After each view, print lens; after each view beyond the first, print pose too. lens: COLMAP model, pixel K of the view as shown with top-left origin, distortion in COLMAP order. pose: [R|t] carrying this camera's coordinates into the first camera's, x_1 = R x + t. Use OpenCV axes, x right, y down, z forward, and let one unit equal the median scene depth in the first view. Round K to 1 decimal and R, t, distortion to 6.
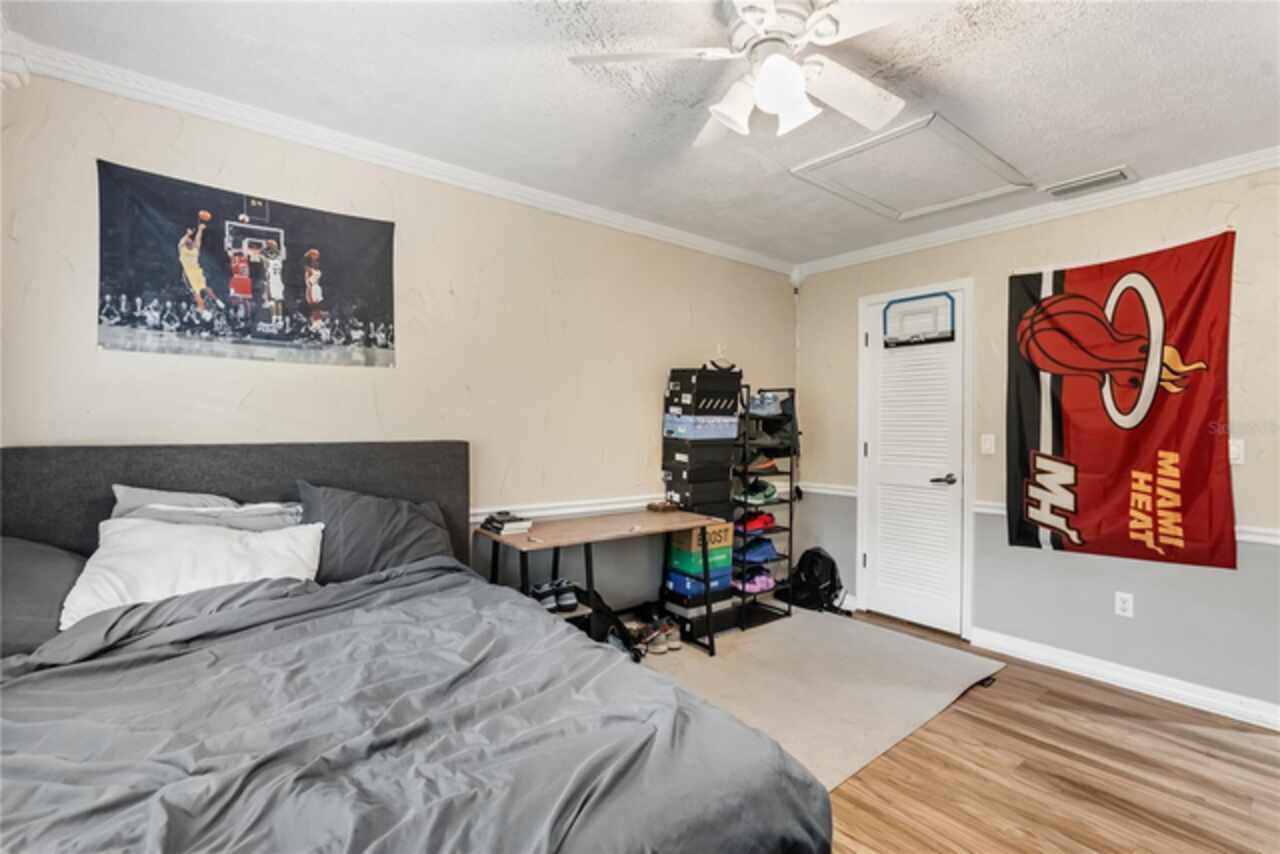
lens RADIAL K [[582.5, 0, 636.3], [0, 582.5, 431.6], [0, 0, 1]] dist [-0.005052, 0.000103]
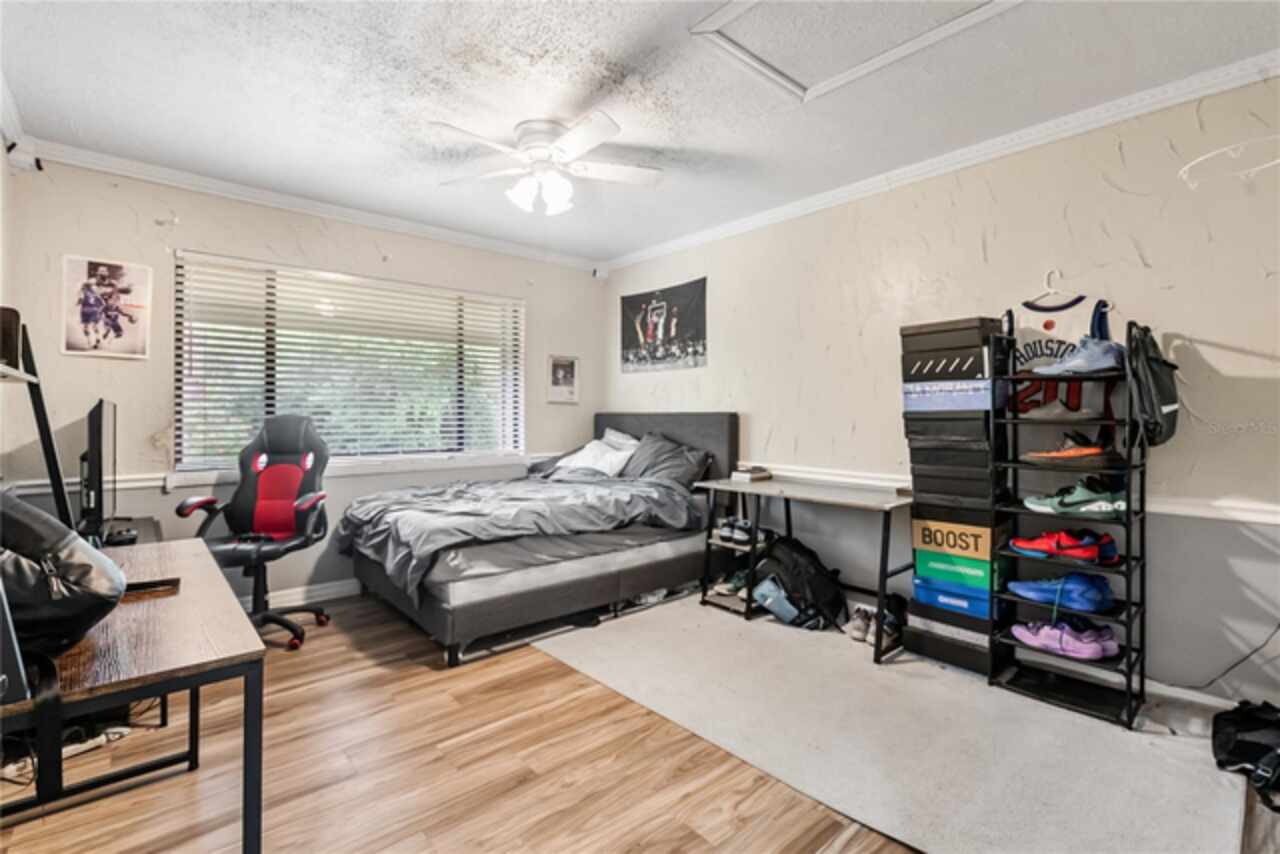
lens RADIAL K [[582.5, 0, 635.2], [0, 582.5, 417.6], [0, 0, 1]] dist [-0.005052, 0.000103]
pose [[0.037686, -0.000575, -0.999289, 1.312235], [-0.009624, 0.999953, -0.000939, 0.038196], [0.999243, 0.009653, 0.037678, 0.827358]]
